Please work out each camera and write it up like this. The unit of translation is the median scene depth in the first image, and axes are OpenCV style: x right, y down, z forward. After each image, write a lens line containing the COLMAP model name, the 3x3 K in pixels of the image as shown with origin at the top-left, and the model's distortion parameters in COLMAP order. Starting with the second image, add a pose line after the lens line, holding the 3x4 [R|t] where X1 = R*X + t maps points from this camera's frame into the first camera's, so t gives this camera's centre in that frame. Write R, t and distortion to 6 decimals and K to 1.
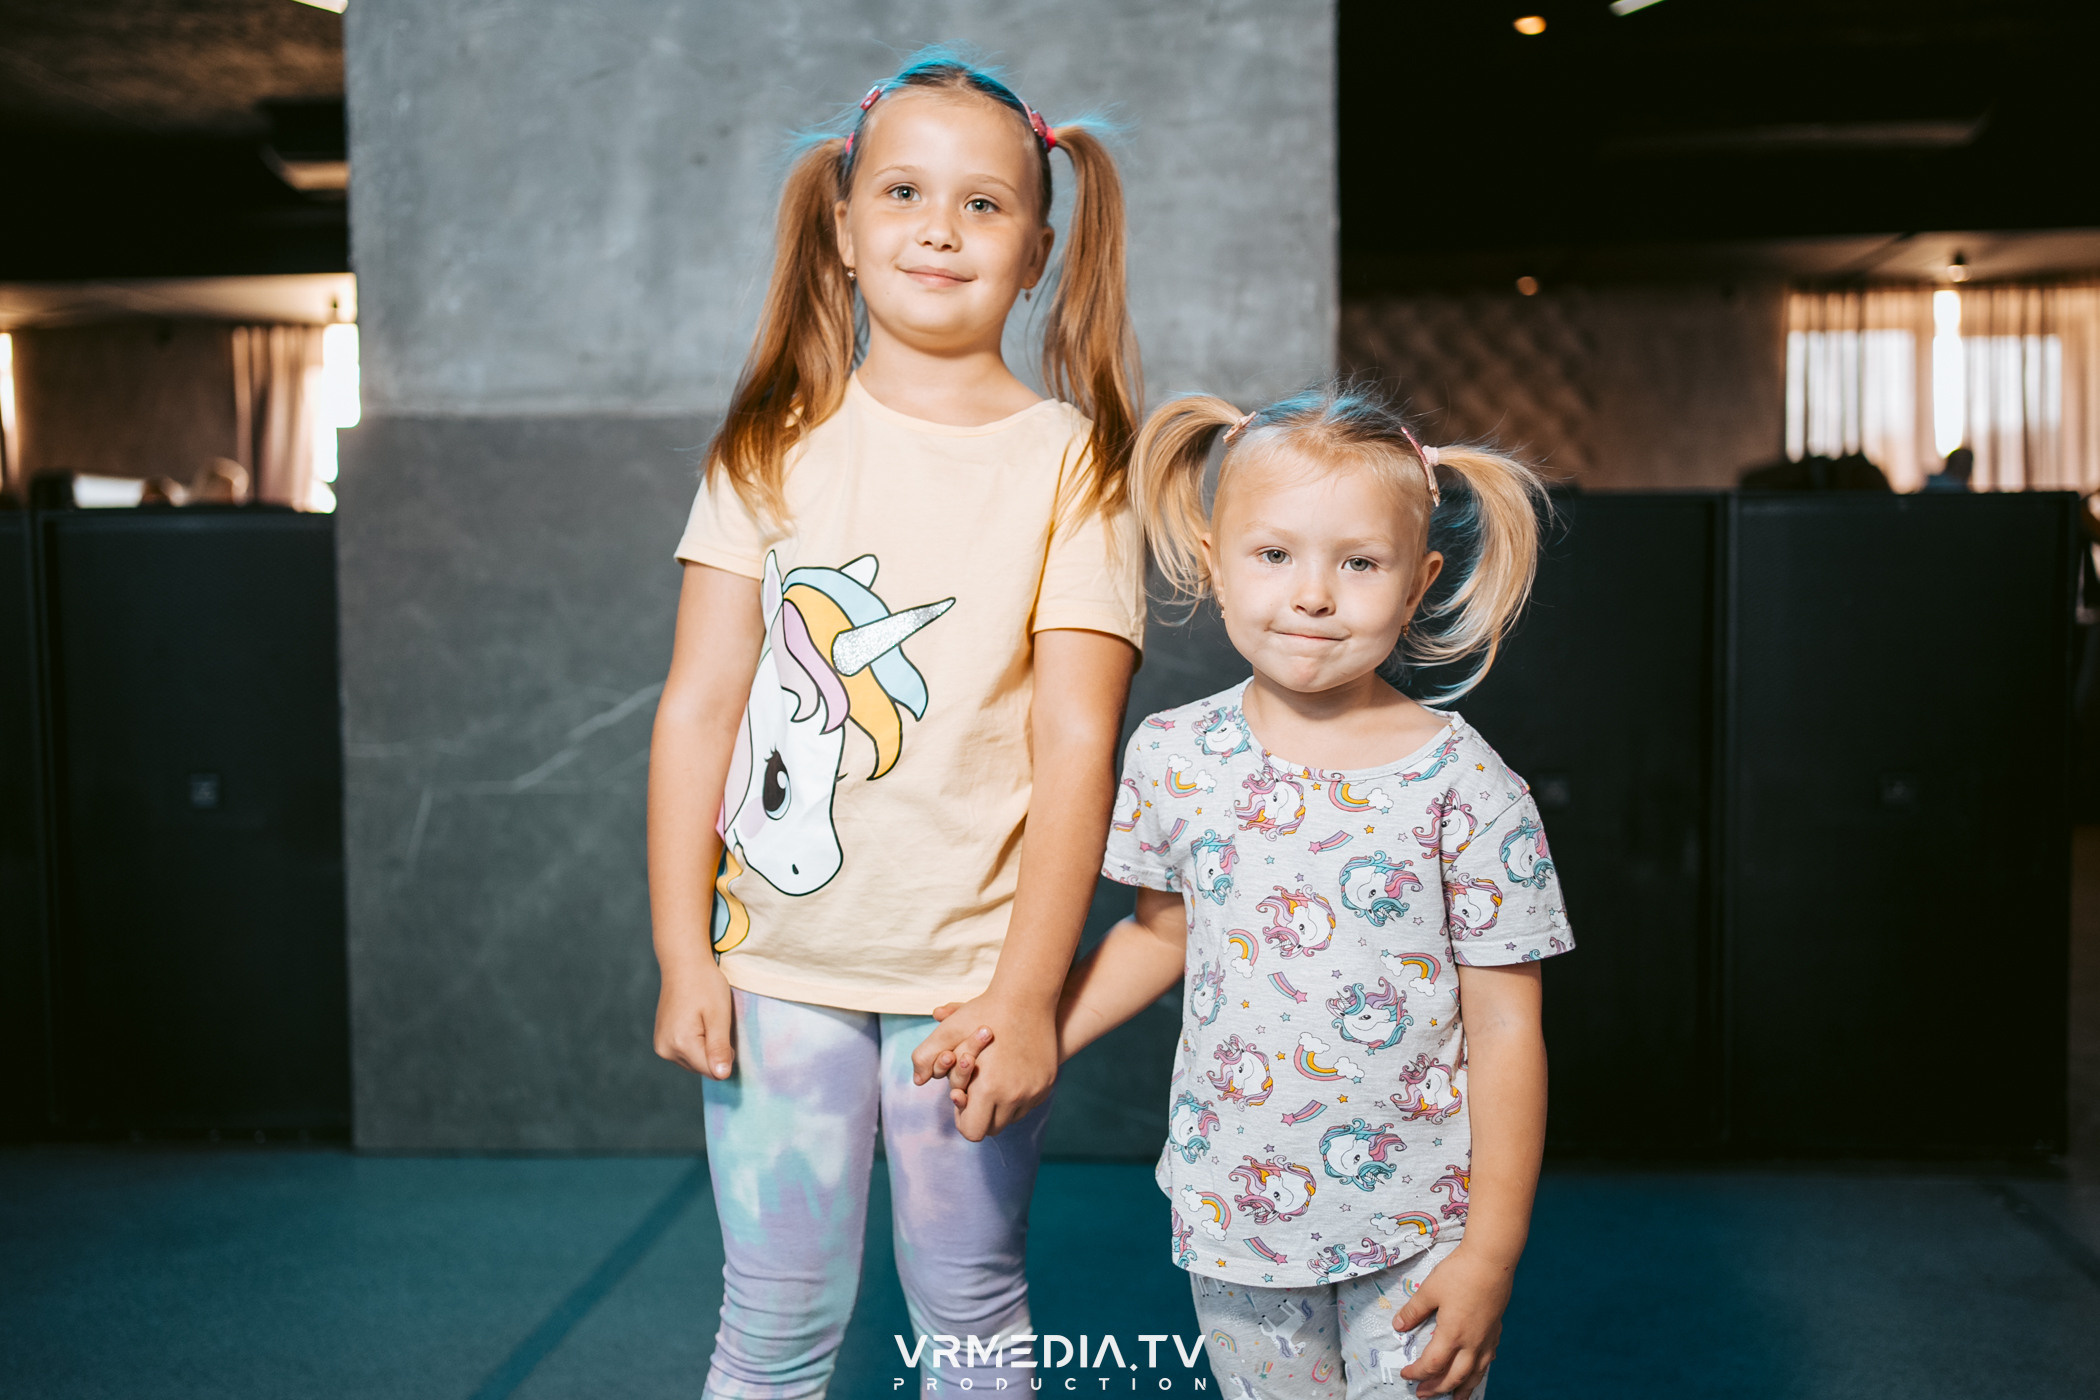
lens RADIAL K [[2154.8, 0, 1055.0], [0, 2154.8, 699.2], [0, 0, 1]] dist [-0.028356, 0.170057]
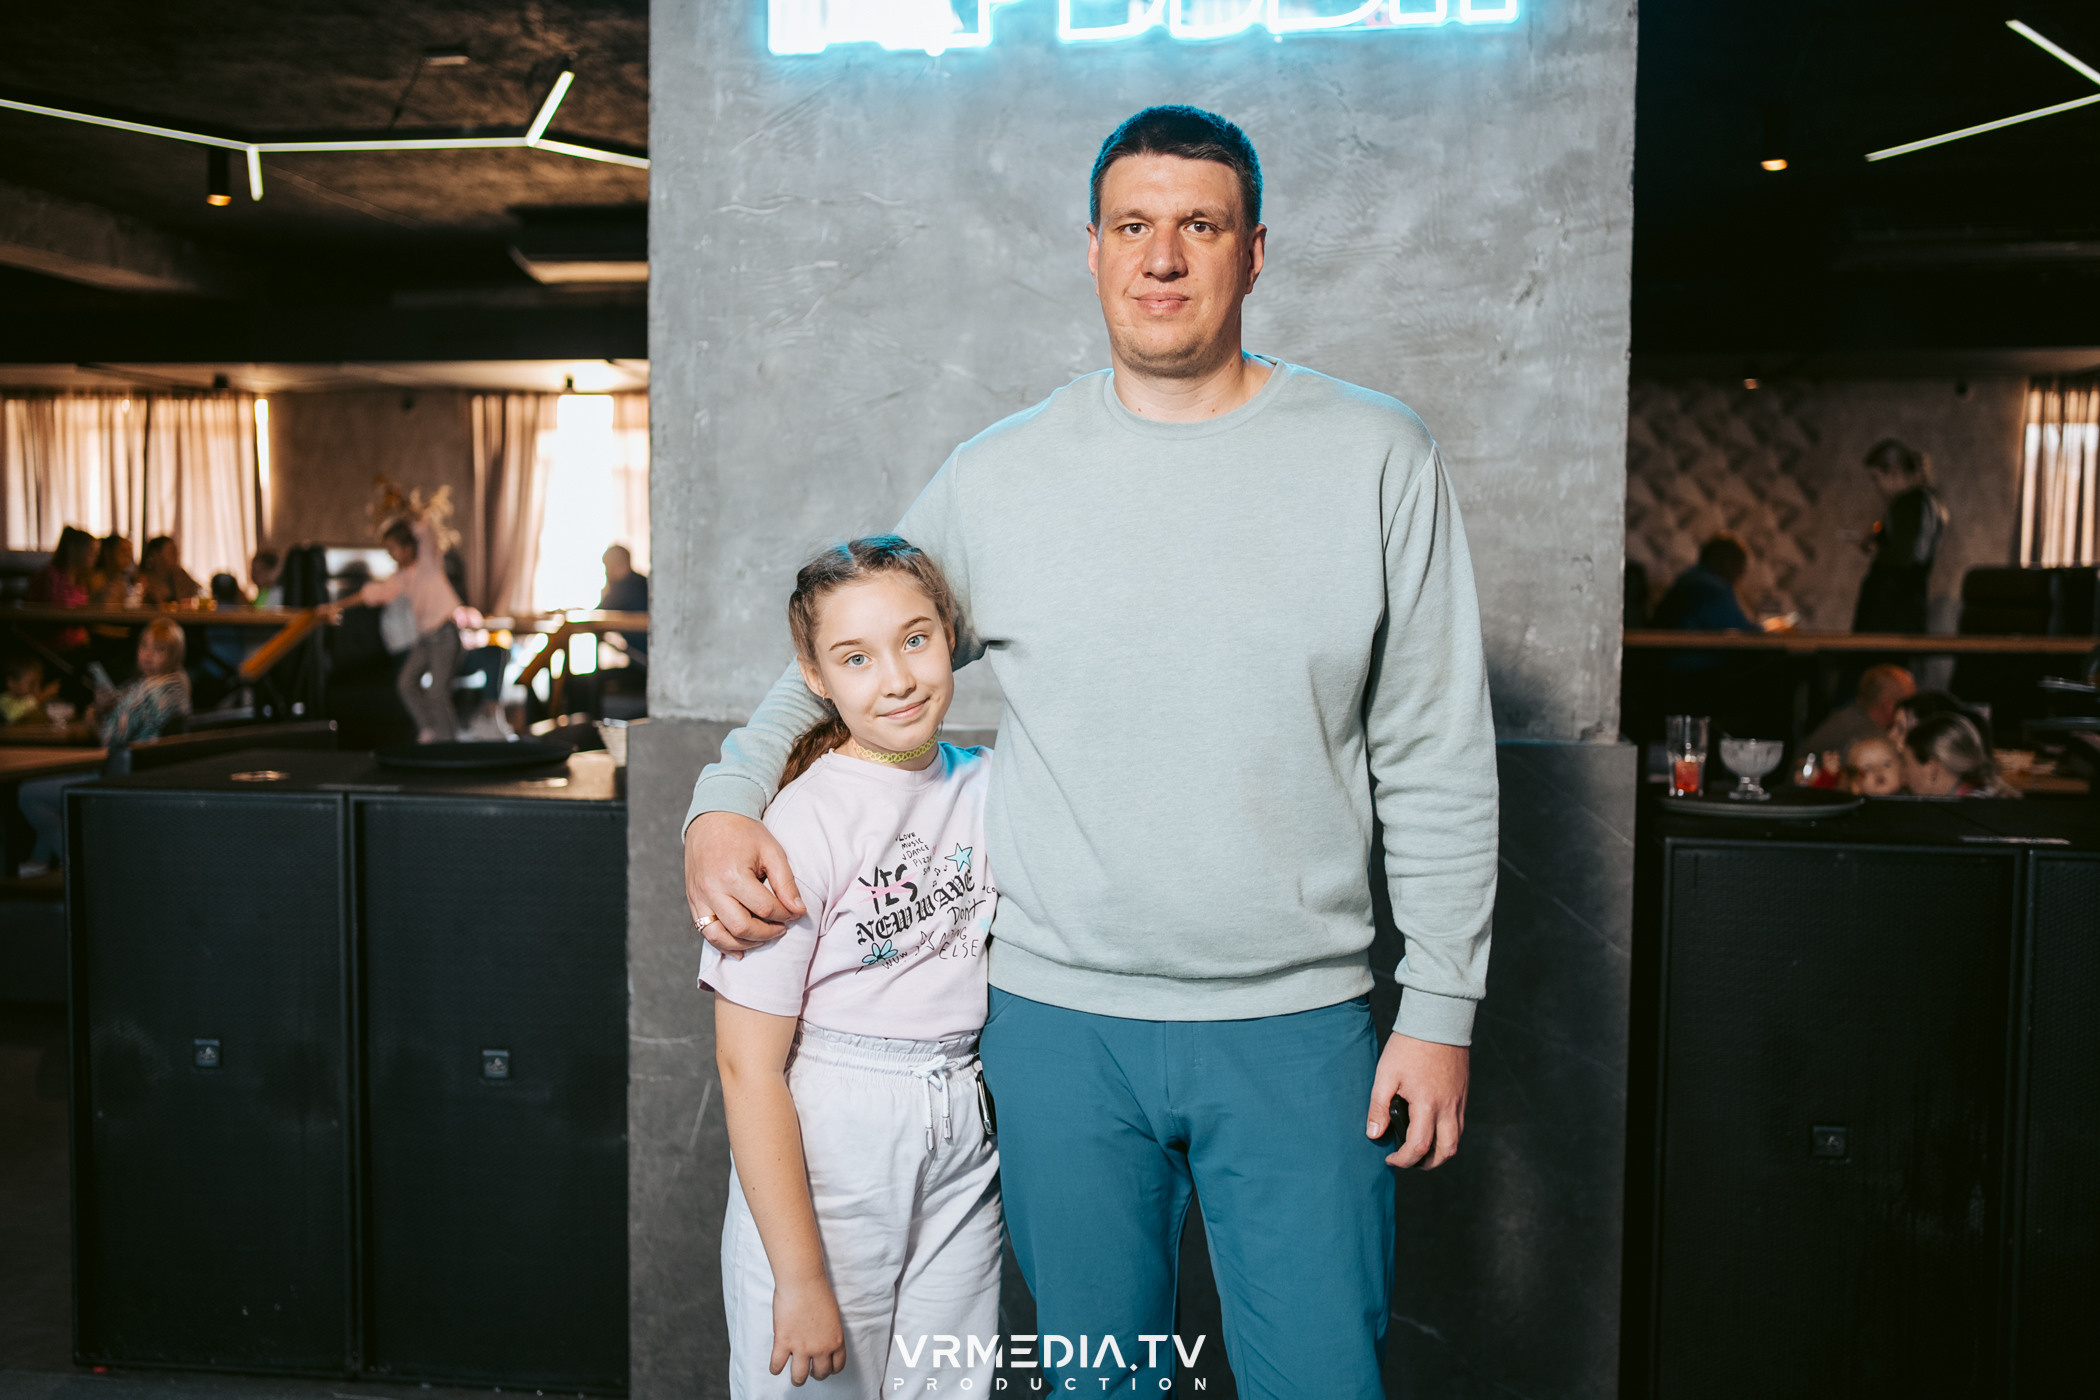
lens RADIAL K [[2129.0, 0, 1043.0], [0, 2129.0, 695.4], [0, 0, 1]] dist [-0.028769, 0.156161]
pose [[0.995911, 0.026437, -0.086381, -0.048396], [-0.025555, 0.999610, 0.011292, -0.159402], [0.086646, -0.009039, 0.996198, -0.001451]]
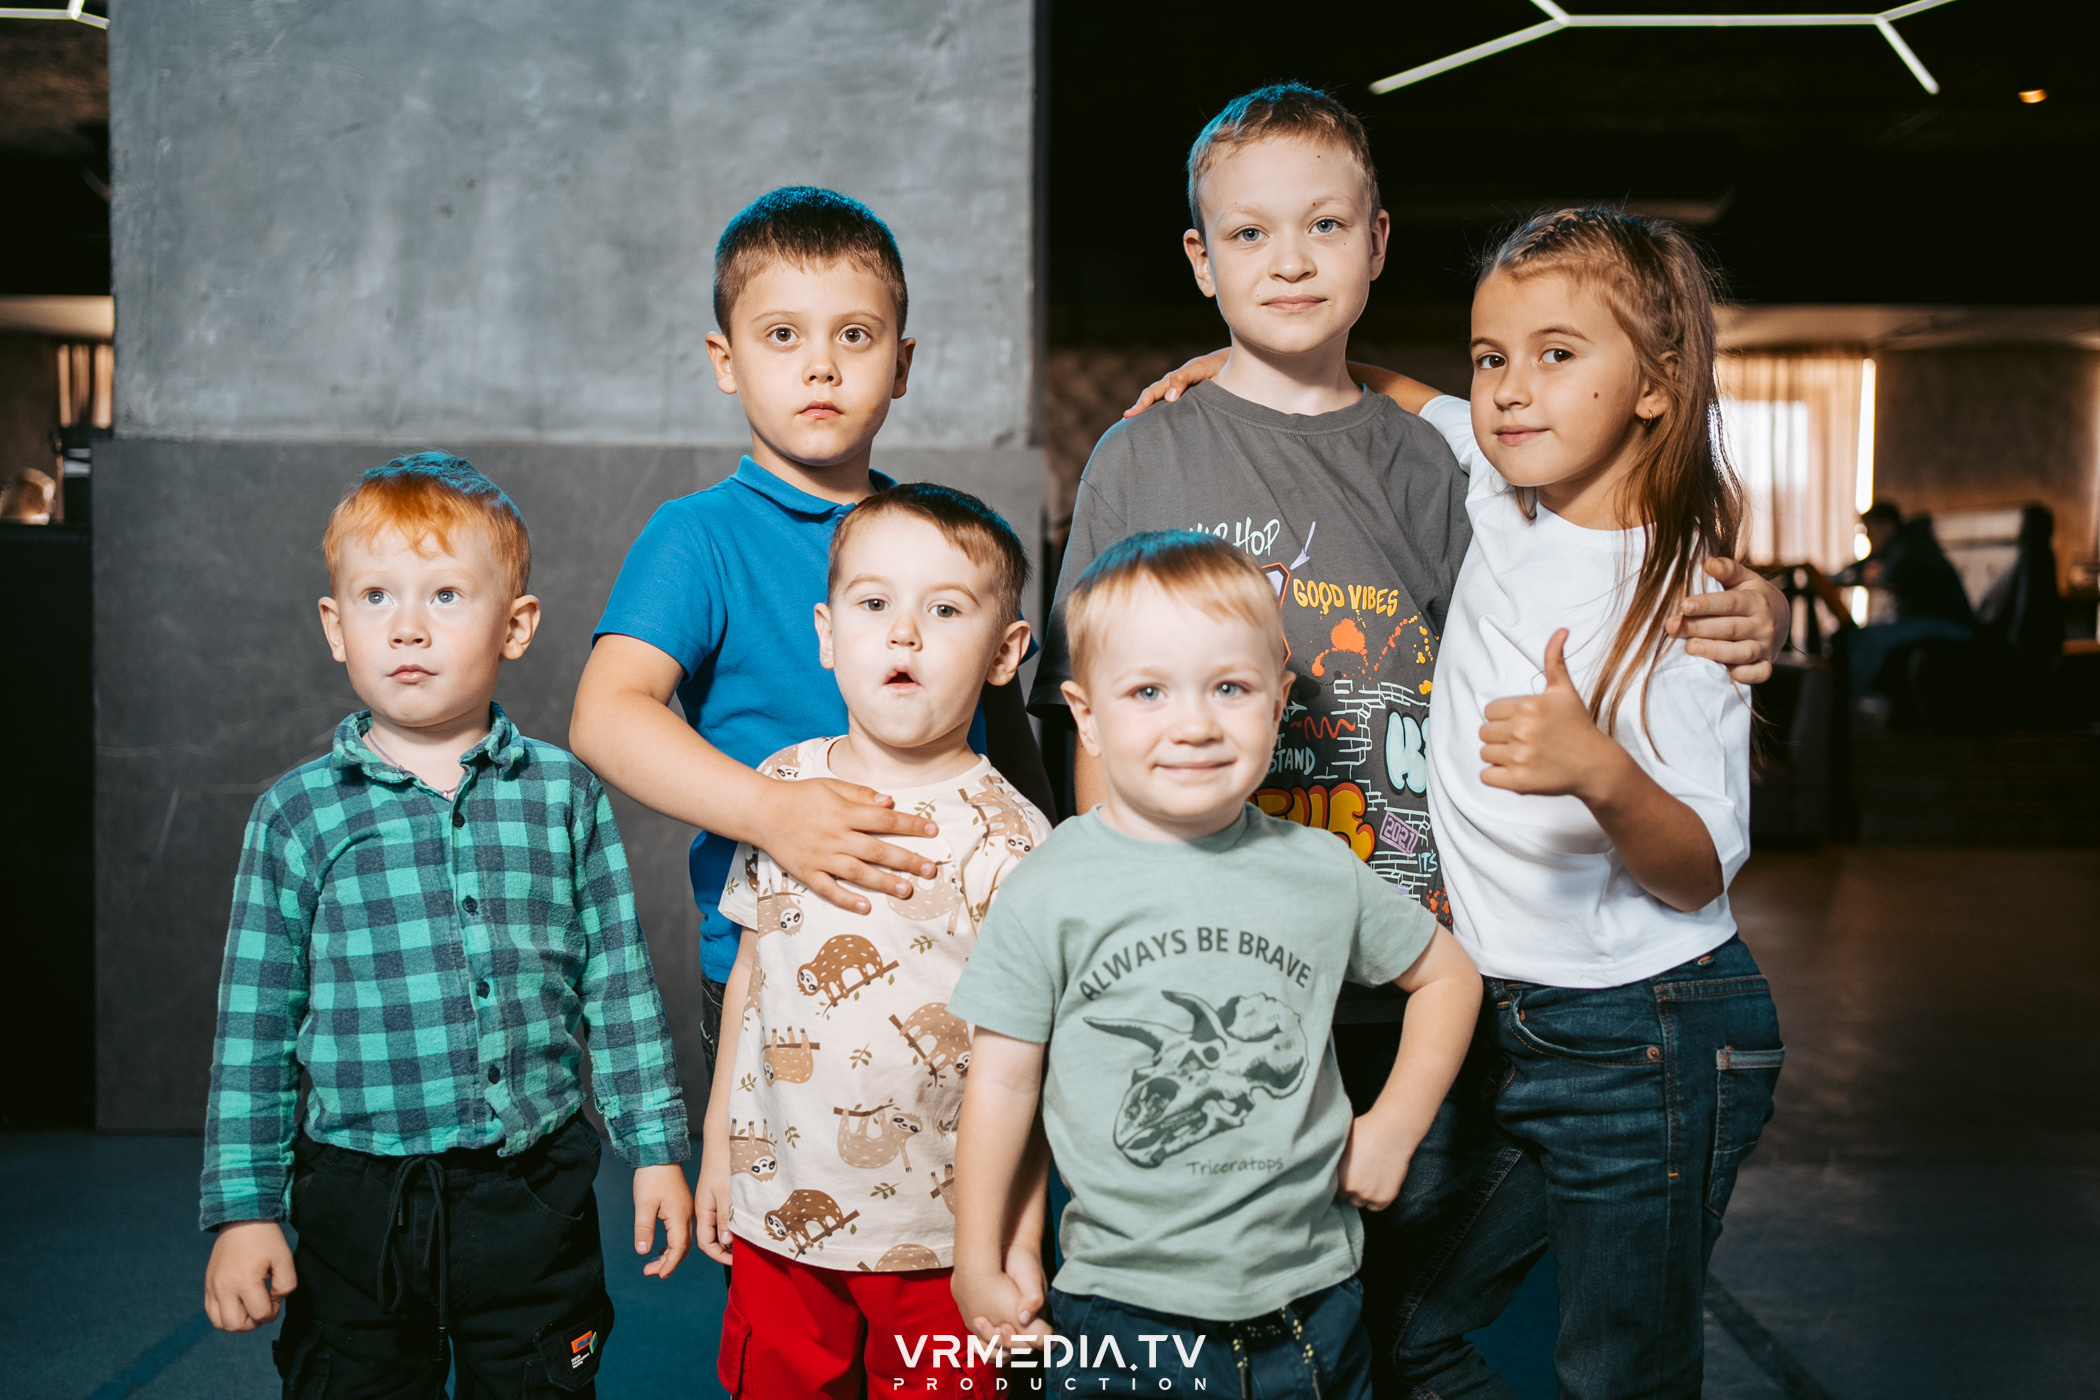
lens RADIAL K [[2116.1, 0, 1052.0], [0, 2116.1, 698.0], [0, 0, 1]] dist [-0.032654, 0.161595]
pose [[0.997537, 0.017302, 0.067979, 0.069141], [-0.016269, 0.999744, -0.015722, 0.006102], [-0.068234, 0.014577, 0.997563, -0.073951]]
